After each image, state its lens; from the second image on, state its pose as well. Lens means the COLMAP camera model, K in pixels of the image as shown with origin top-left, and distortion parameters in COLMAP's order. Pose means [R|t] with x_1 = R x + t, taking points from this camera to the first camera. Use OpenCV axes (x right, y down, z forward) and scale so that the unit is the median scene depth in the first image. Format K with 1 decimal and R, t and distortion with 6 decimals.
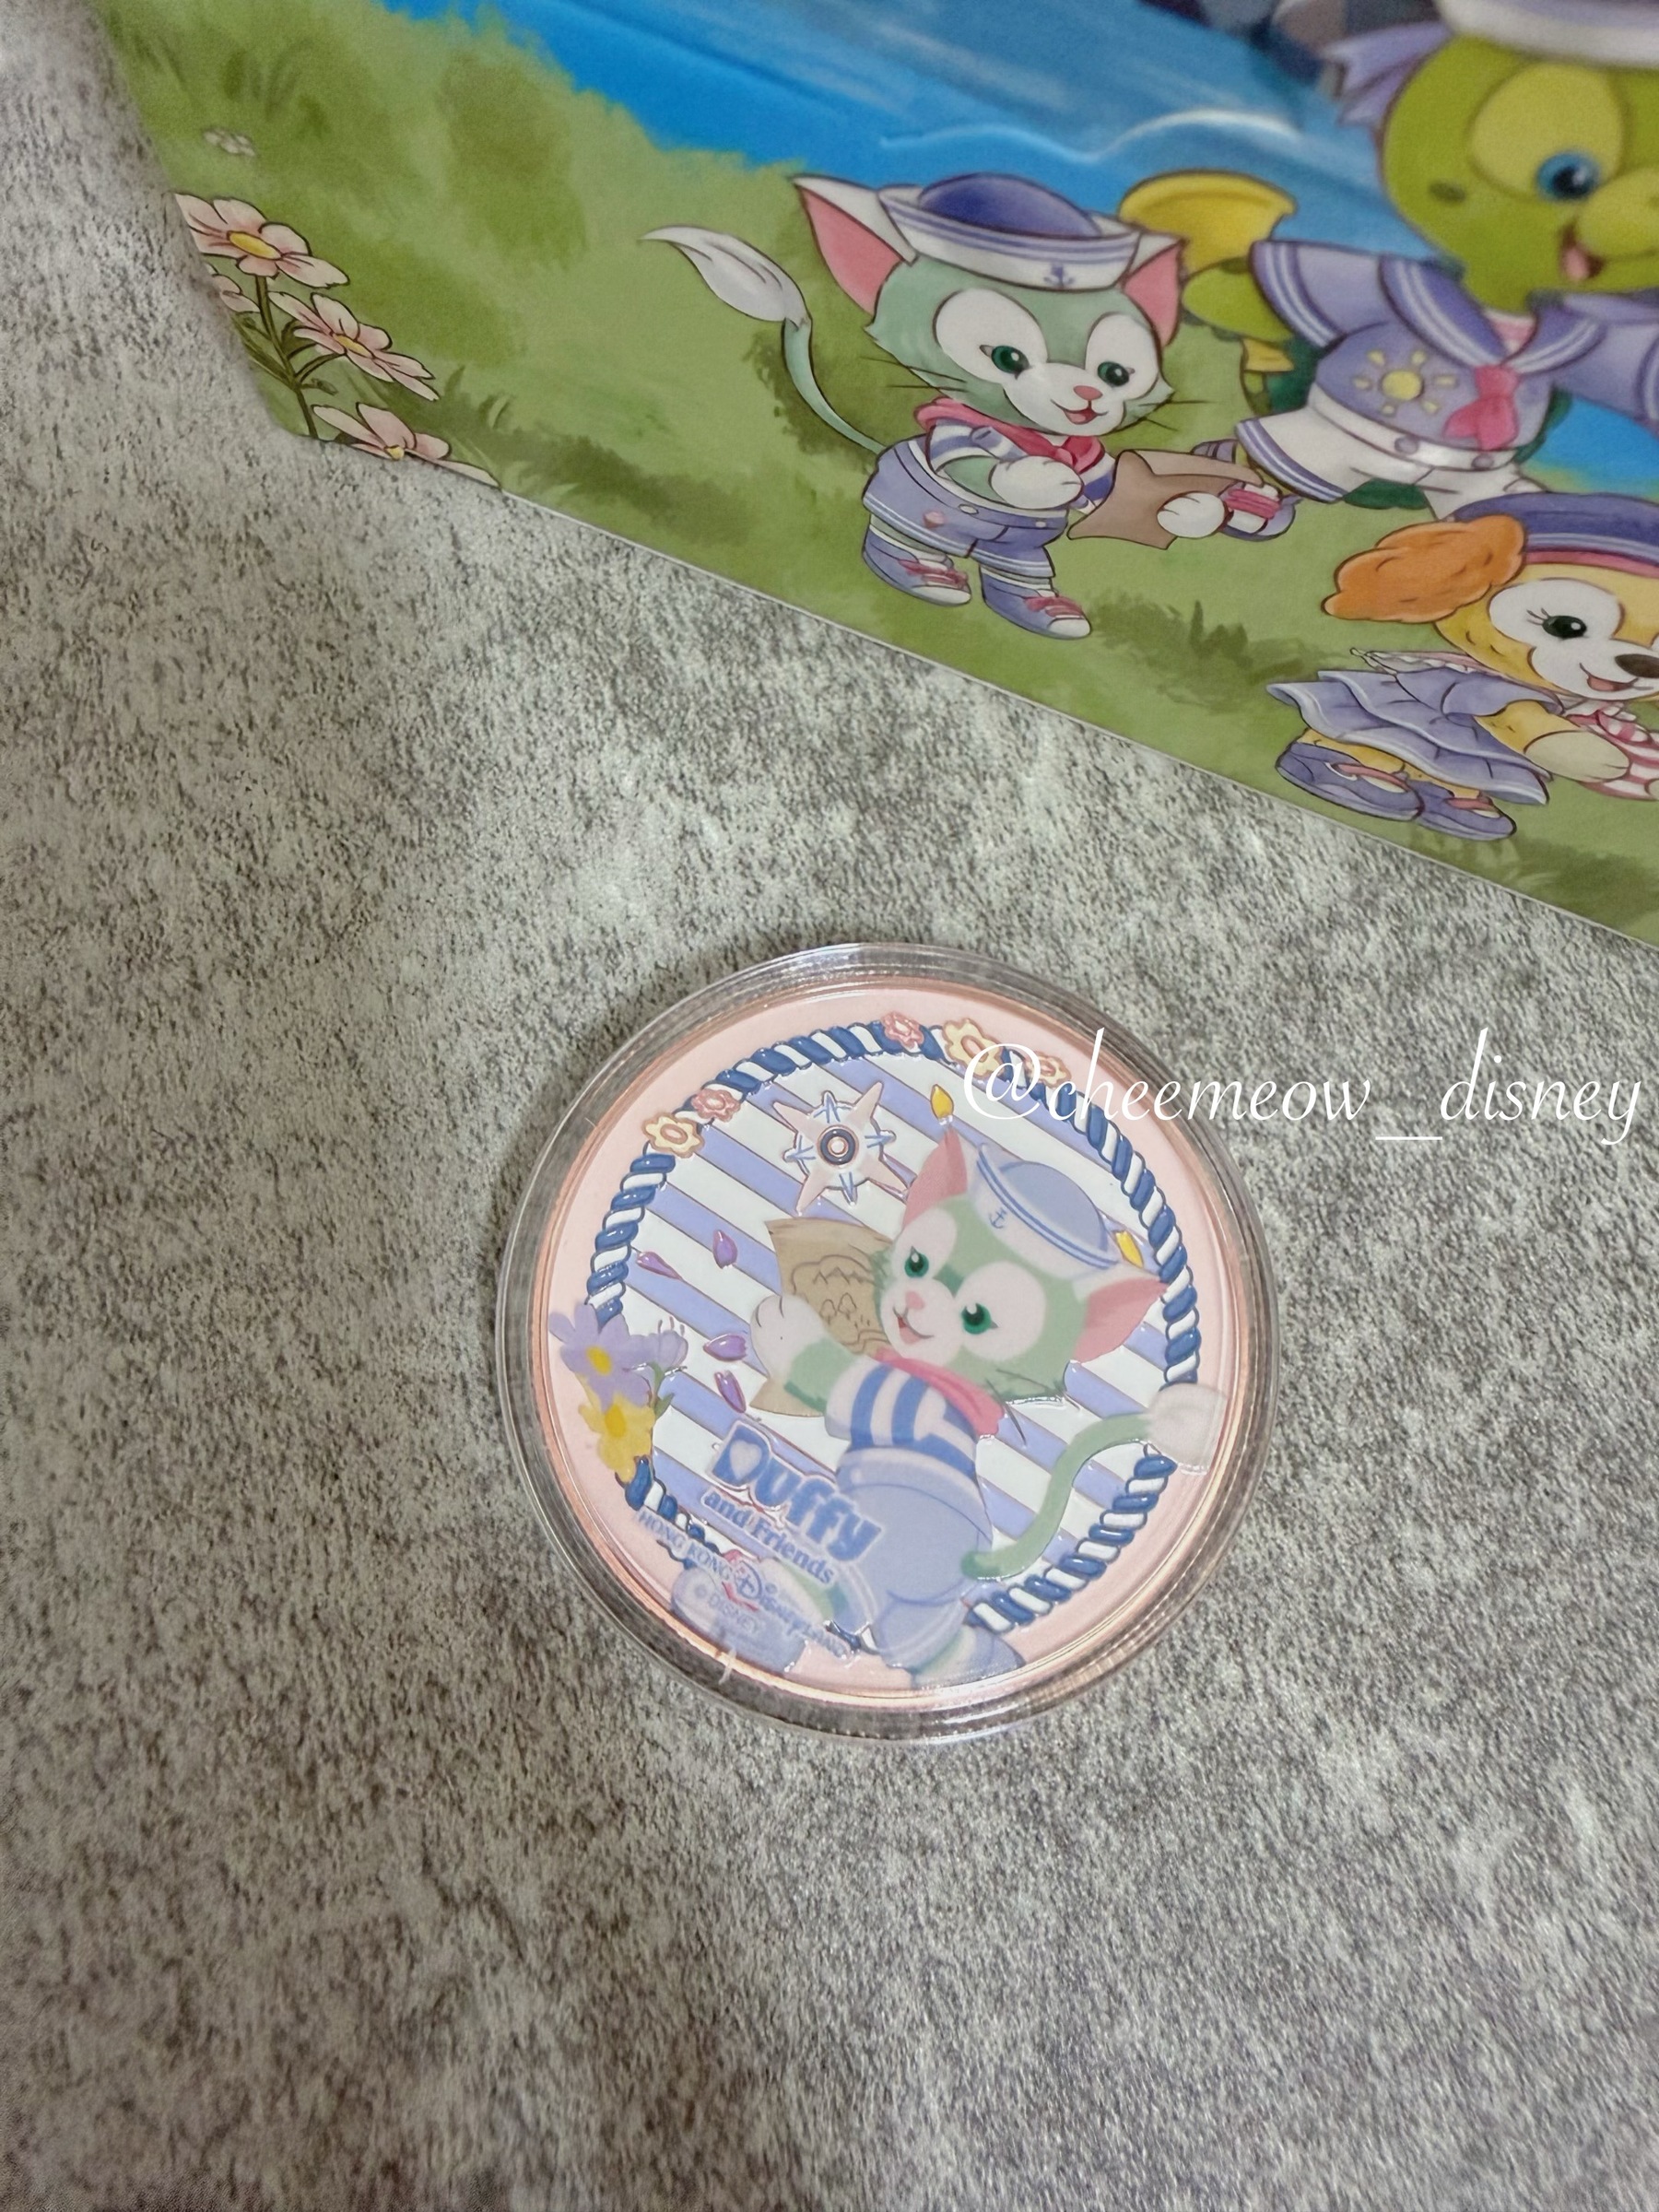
lens RADIAL K [[1583.1, 0, 837.0], [0, 1583.1, 1011.5], [0, 0, 1]] dist [0.001306, 0.007794]
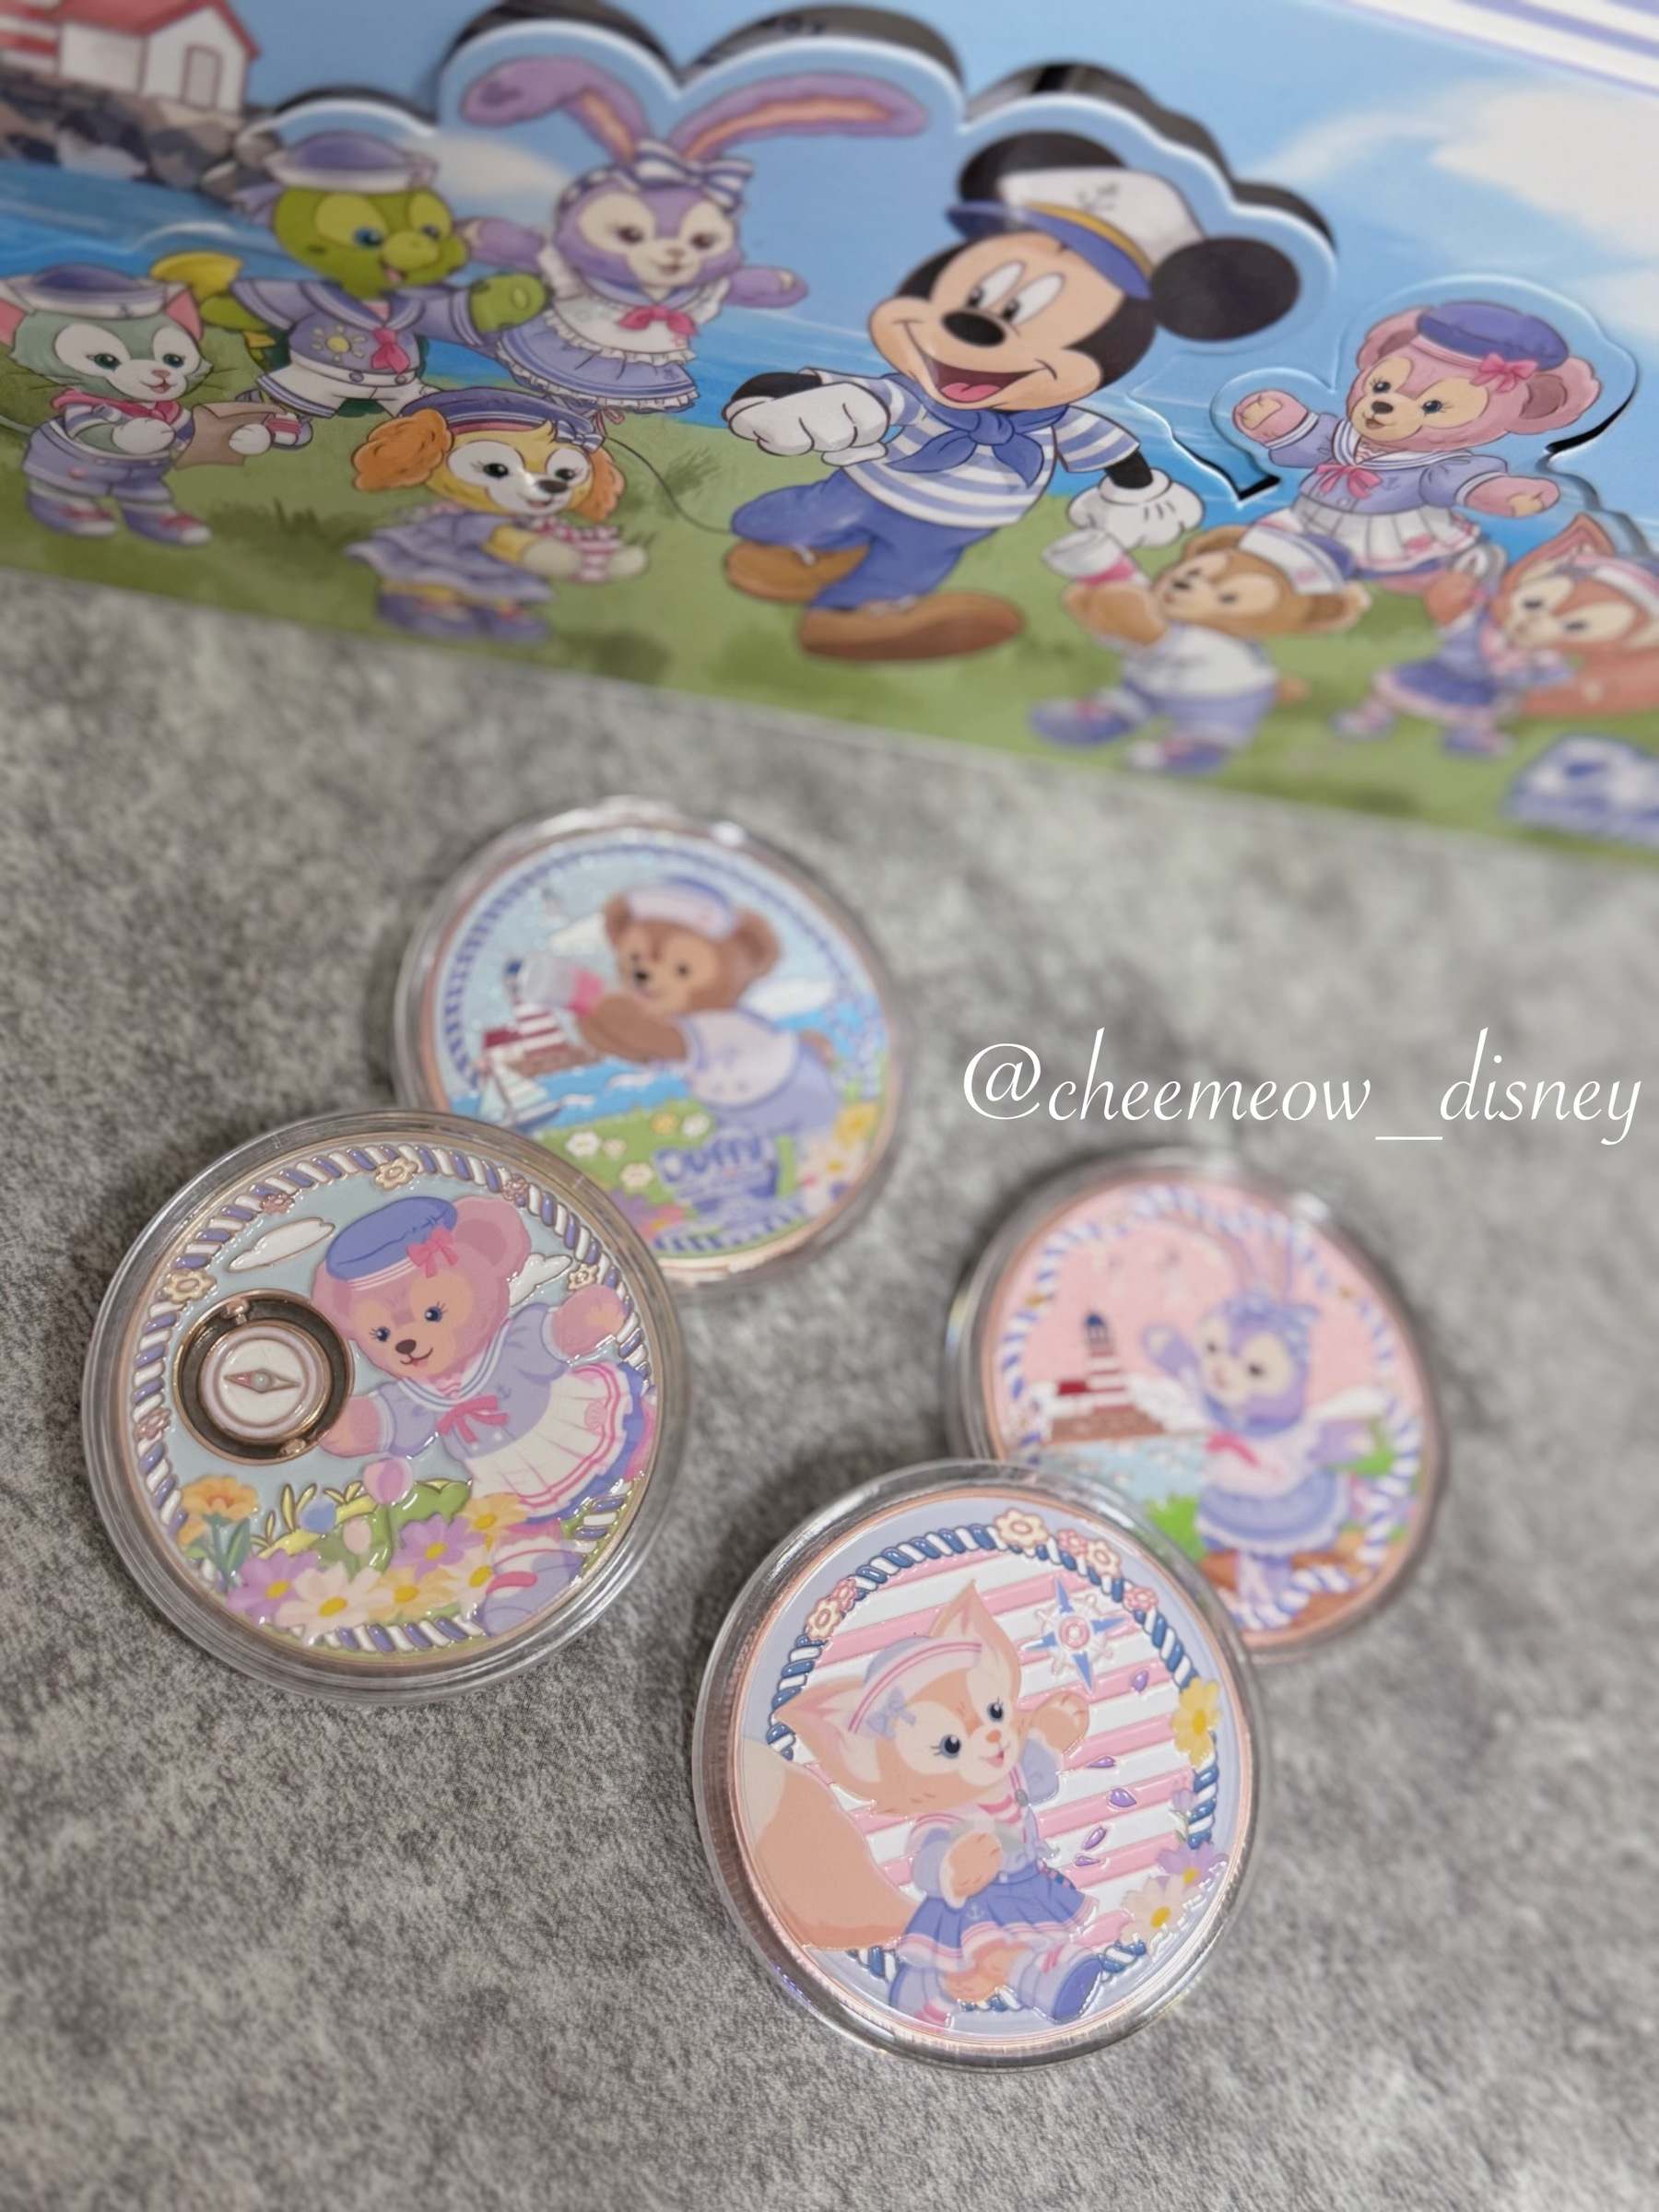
lens RADIAL K [[2511.8, 0, 777.2], [0, 2511.8, 1113.1], [0, 0, 1]] dist [0.176672, -0.534434]
pose [[0.927555, -0.233171, 0.292014, -0.141732], [0.253912, 0.966605, -0.034700, 0.432156], [-0.274171, 0.106332, 0.955784, -1.157089]]
